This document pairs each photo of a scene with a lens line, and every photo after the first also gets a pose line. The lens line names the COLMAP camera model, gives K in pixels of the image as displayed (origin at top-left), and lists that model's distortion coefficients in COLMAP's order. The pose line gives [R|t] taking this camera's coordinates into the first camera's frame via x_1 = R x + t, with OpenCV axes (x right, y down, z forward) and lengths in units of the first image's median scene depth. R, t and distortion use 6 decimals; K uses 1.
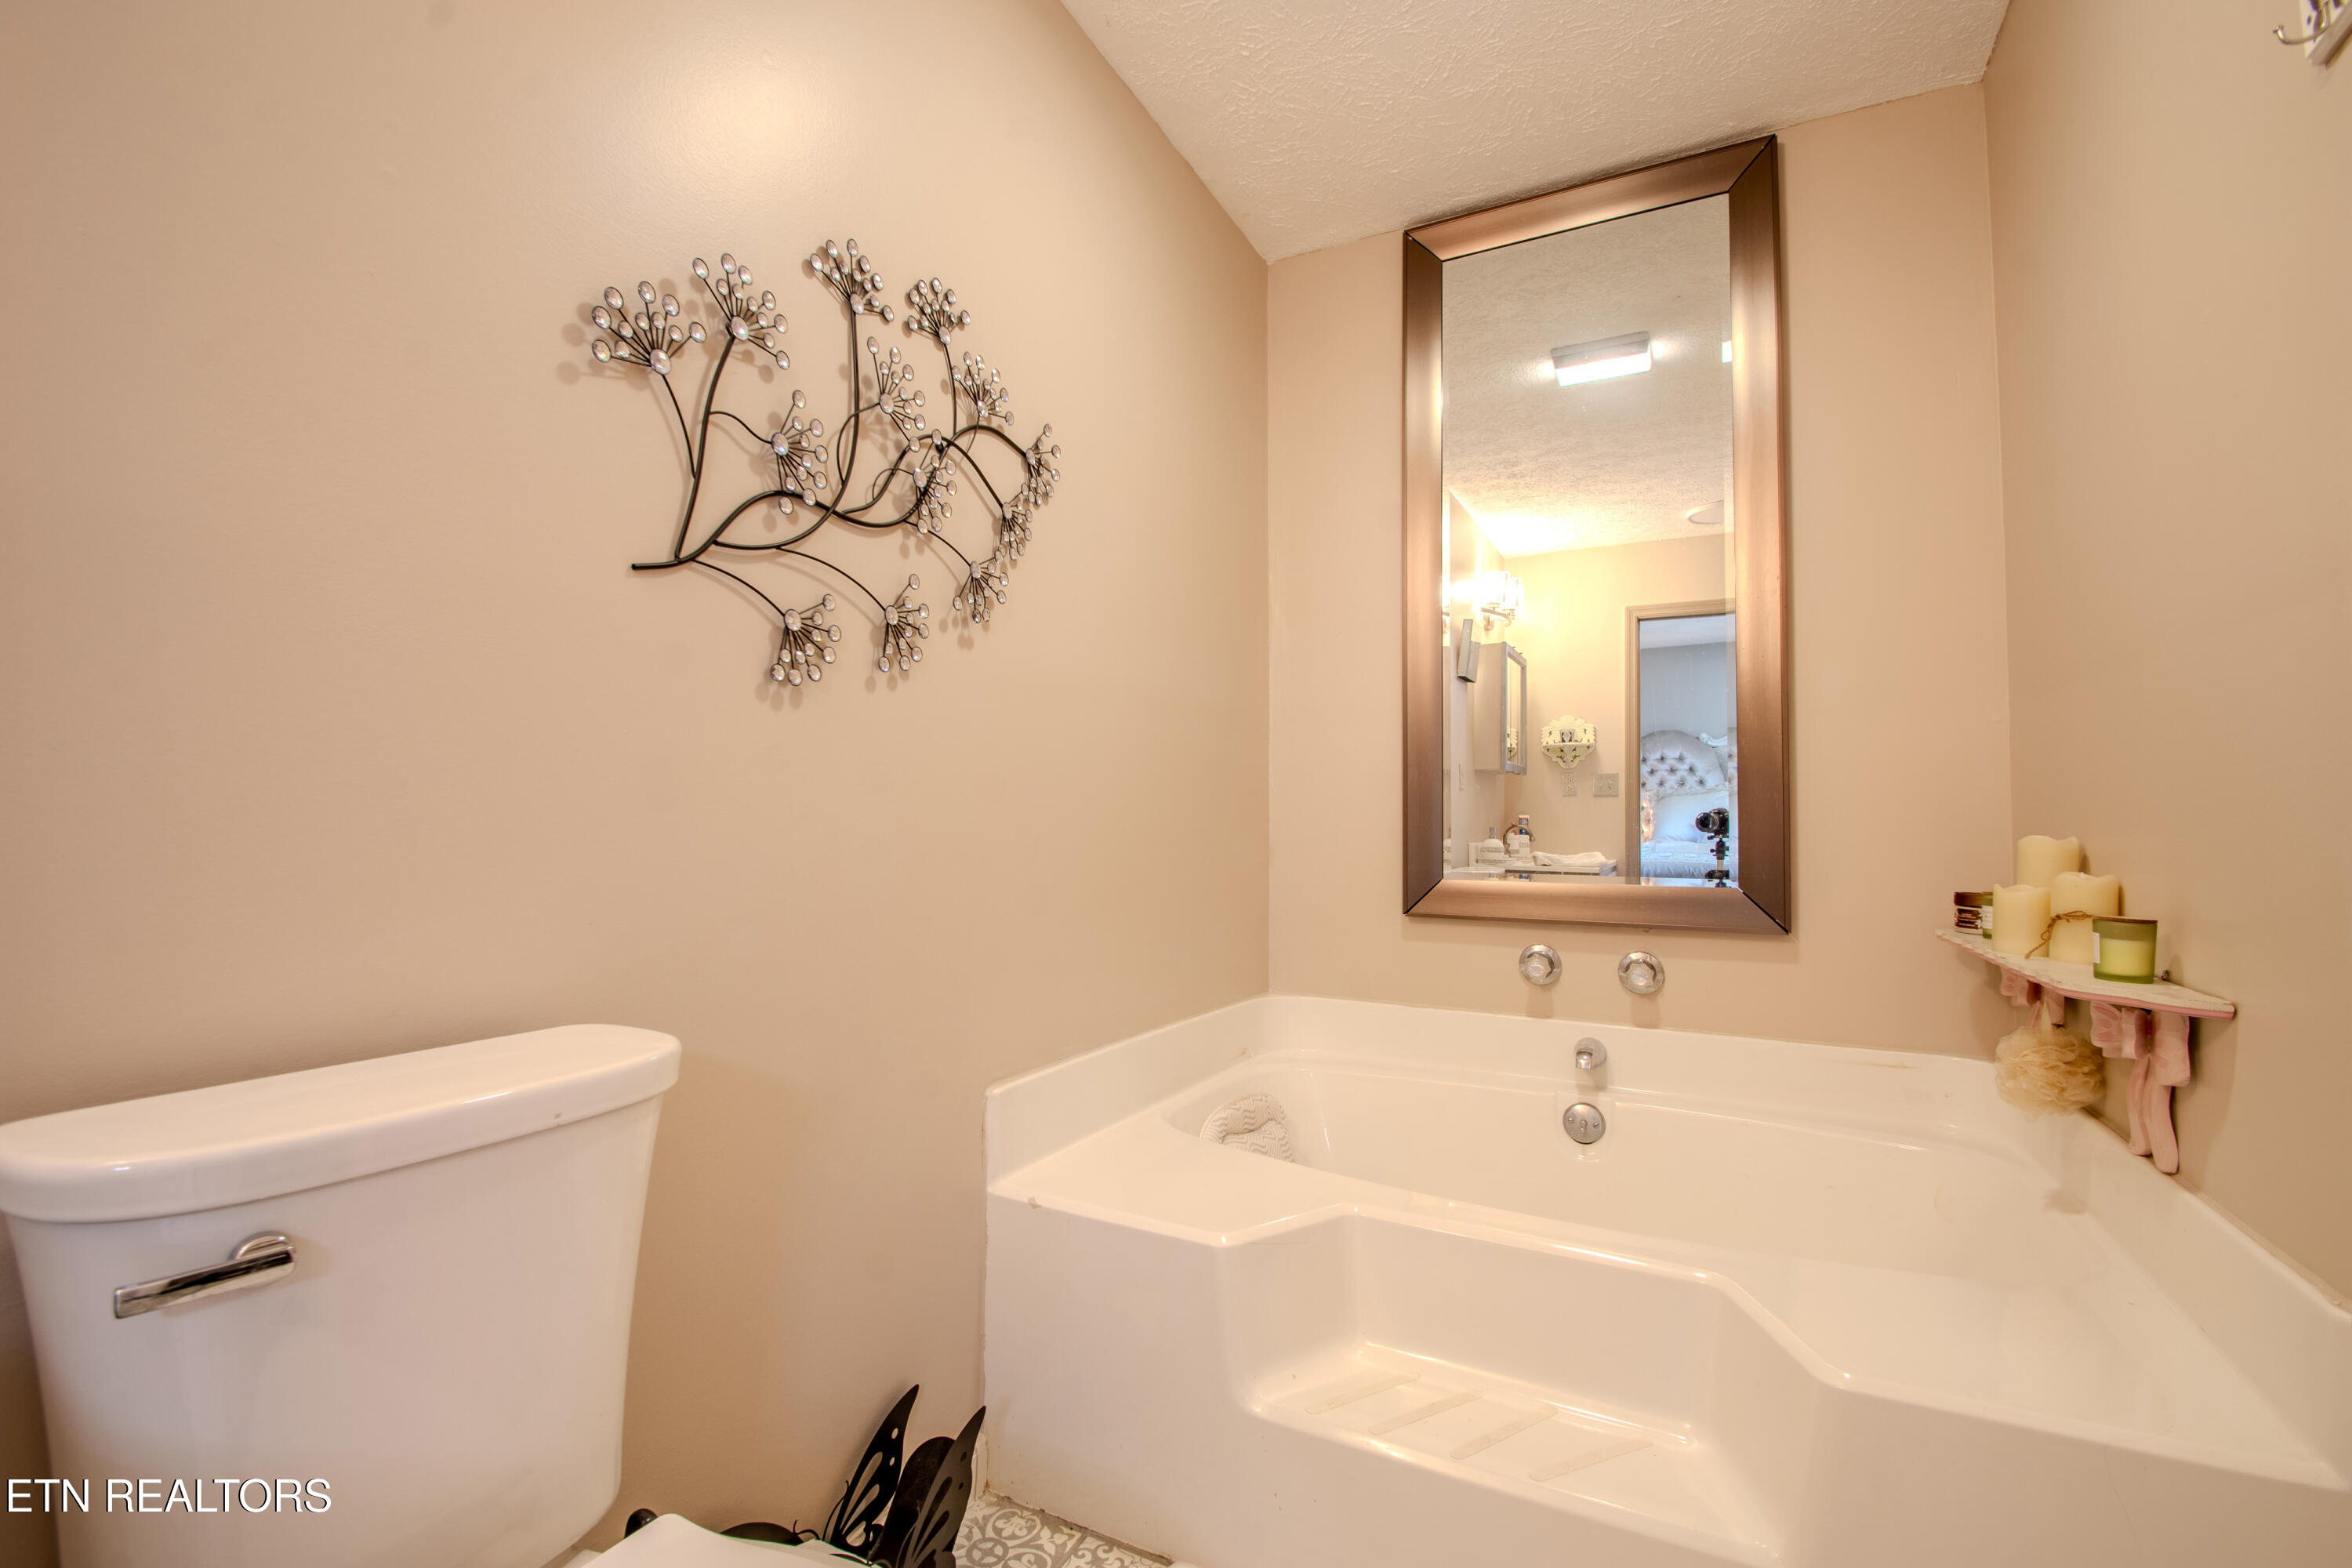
lens RADIAL K [[1029.3, 0, 1153.4], [0, 1029.3, 784.9], [0, 0, 1]] dist [0.018751, -0.020315]
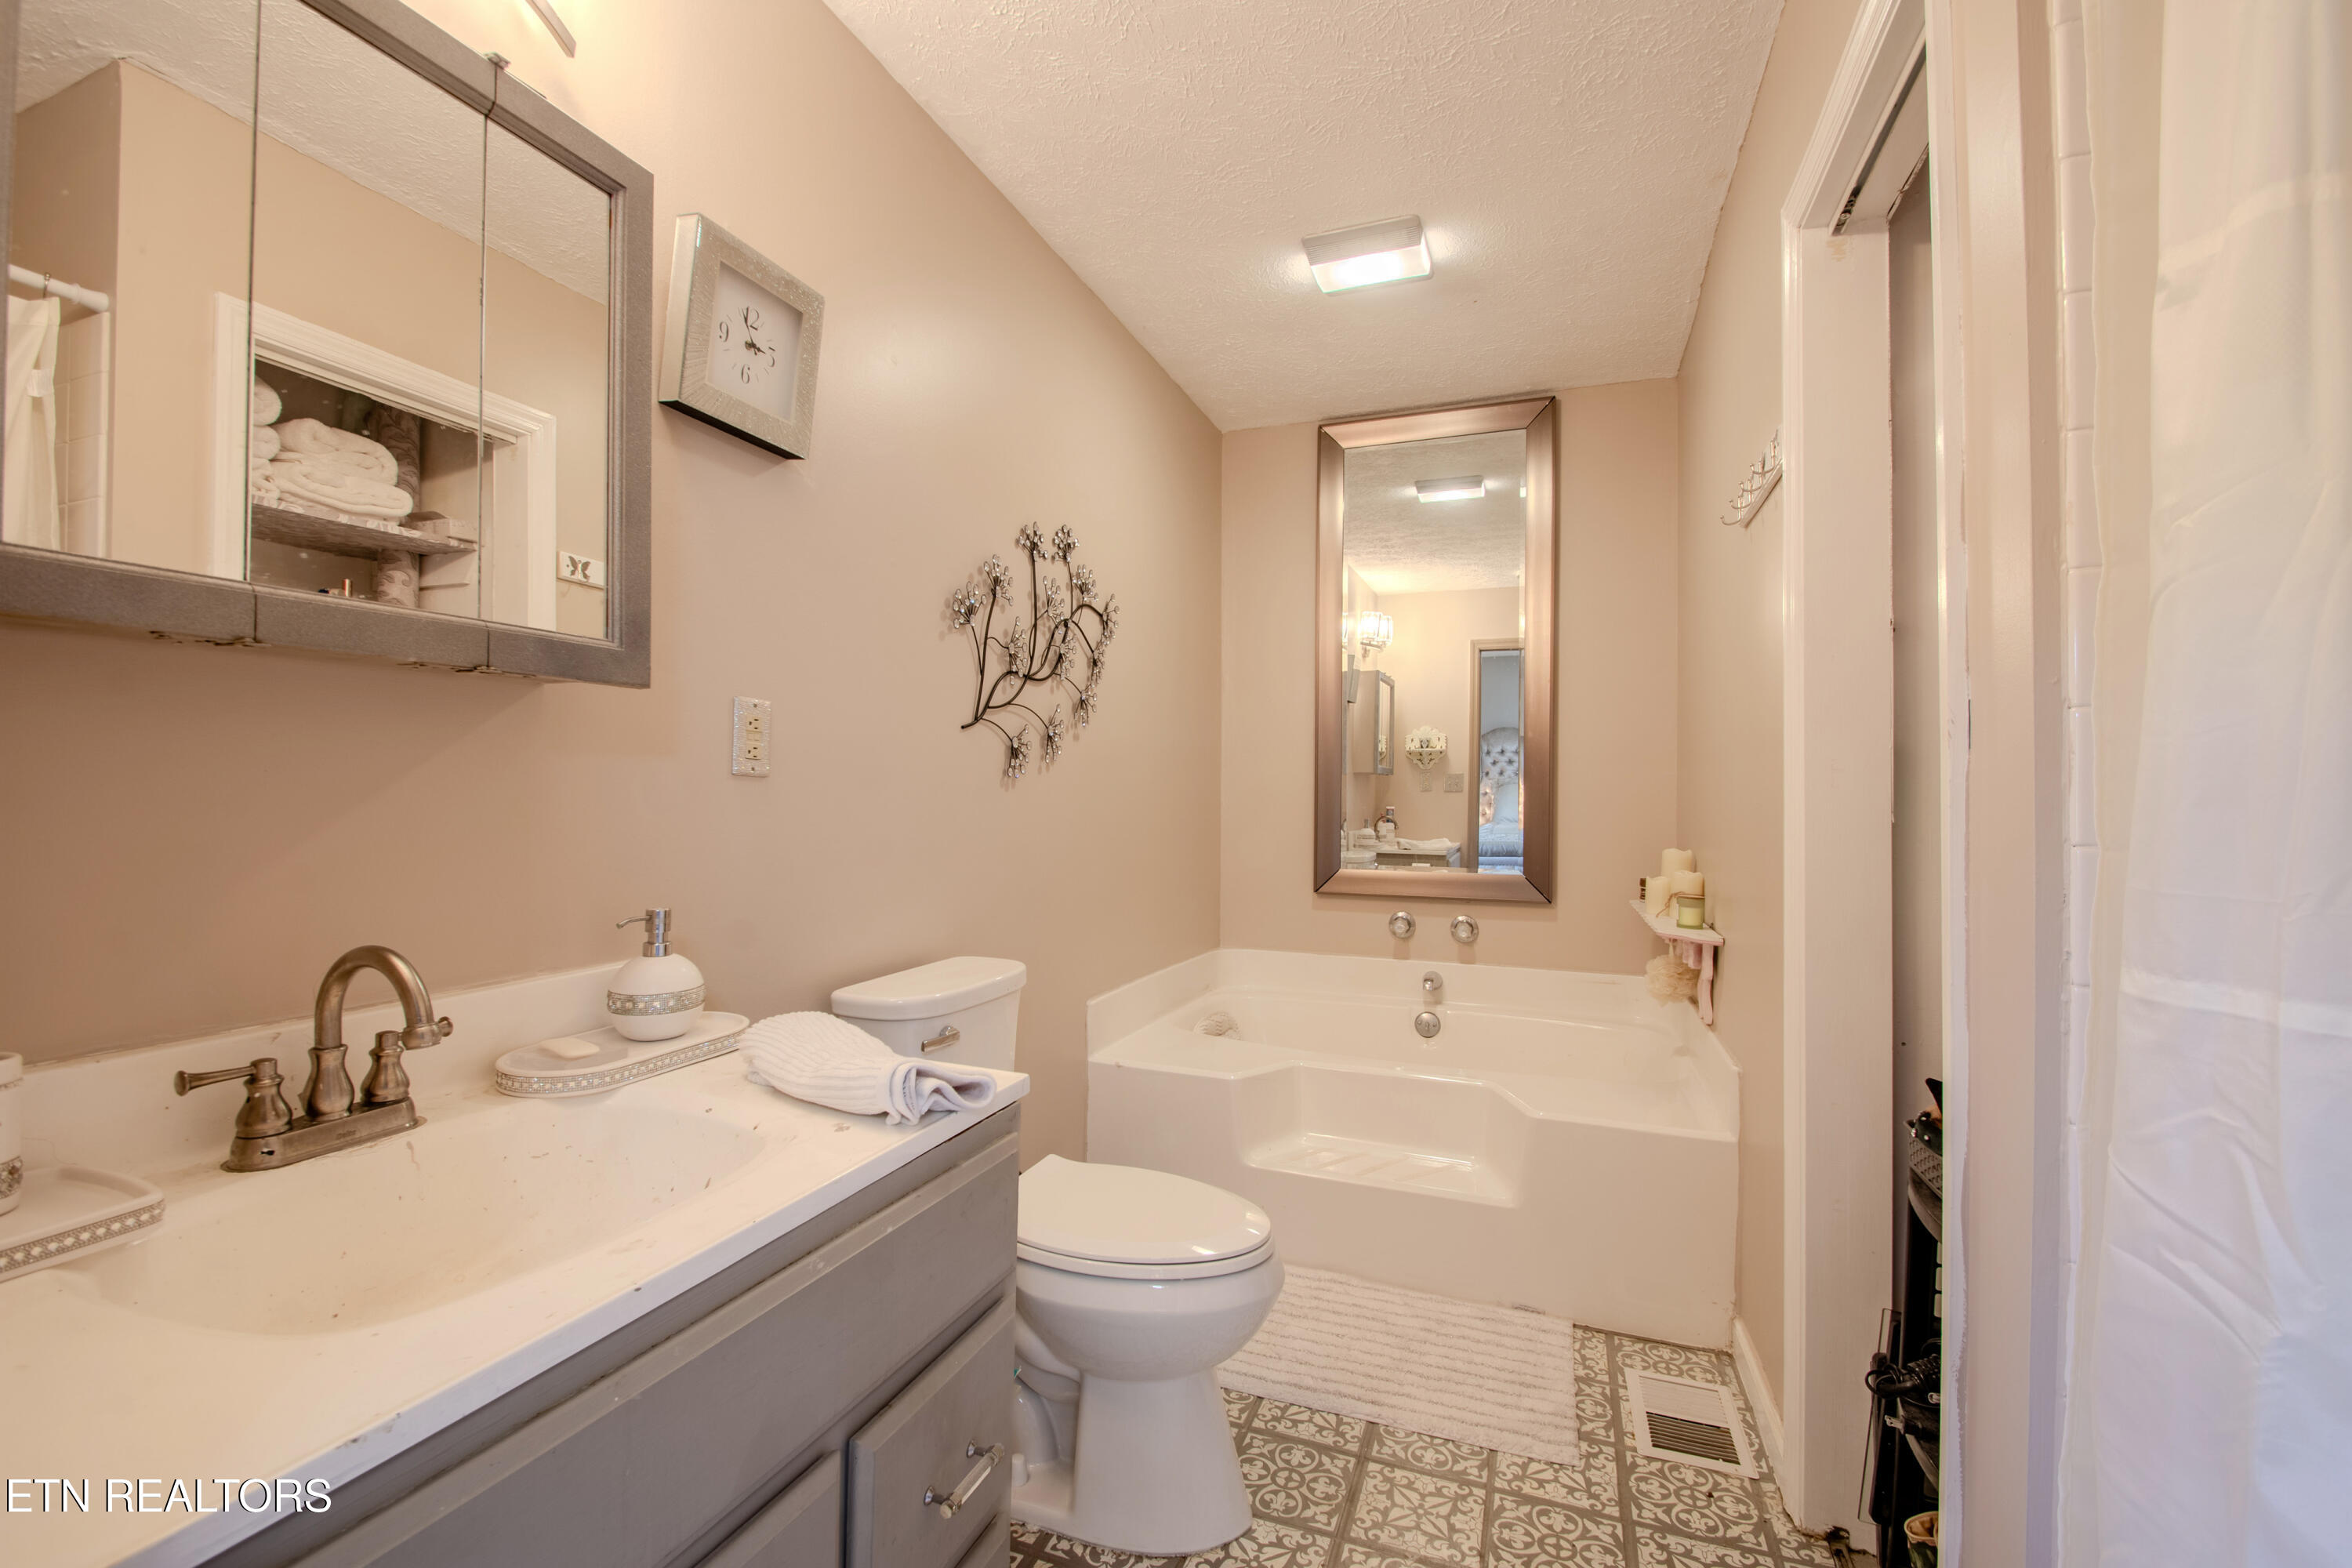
lens RADIAL K [[1040.0, 0, 1148.4], [0, 1040.0, 781.8], [0, 0, 1]] dist [0.008241, -0.016330]
pose [[0.992881, 0.004295, 0.119036, -0.244638], [-0.007801, 0.999549, 0.029008, -0.106106], [-0.118857, -0.029730, 0.992466, -0.640568]]
